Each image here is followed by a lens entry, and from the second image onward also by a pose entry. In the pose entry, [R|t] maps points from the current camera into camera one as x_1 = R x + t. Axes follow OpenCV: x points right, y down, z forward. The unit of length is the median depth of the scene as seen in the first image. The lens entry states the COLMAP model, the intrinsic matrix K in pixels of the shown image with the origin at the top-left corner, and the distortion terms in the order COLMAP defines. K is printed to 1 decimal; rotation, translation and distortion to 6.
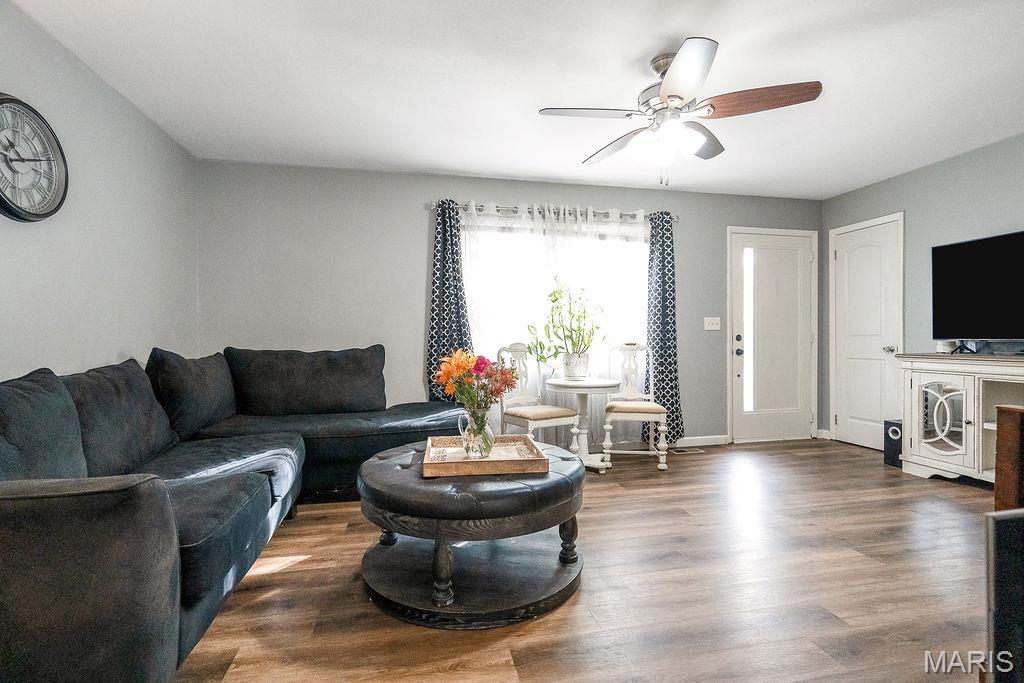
lens RADIAL K [[461.6, 0, 505.9], [0, 461.6, 340.3], [0, 0, 1]] dist [-0.004636, 0.000354]
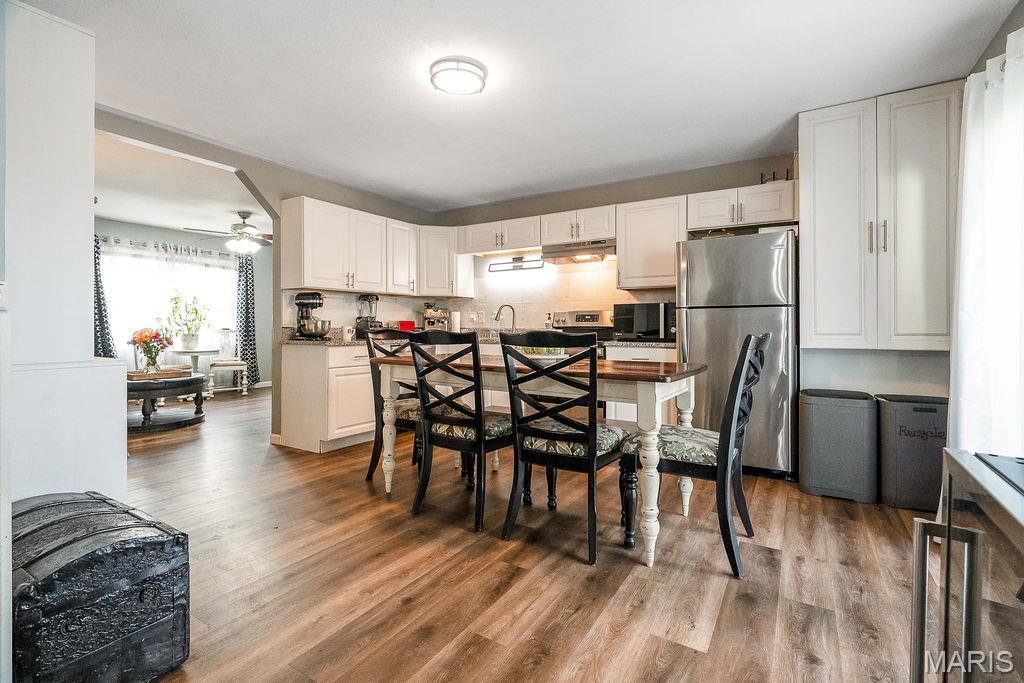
lens RADIAL K [[461.6, 0, 511.4], [0, 461.6, 329.3], [0, 0, 1]] dist [-0.004636, 0.000354]
pose [[0.676032, 0.002782, 0.736867, -0.313513], [-0.007147, 0.999971, 0.002782, -0.003239], [-0.736838, -0.007147, 0.676032, -1.077463]]
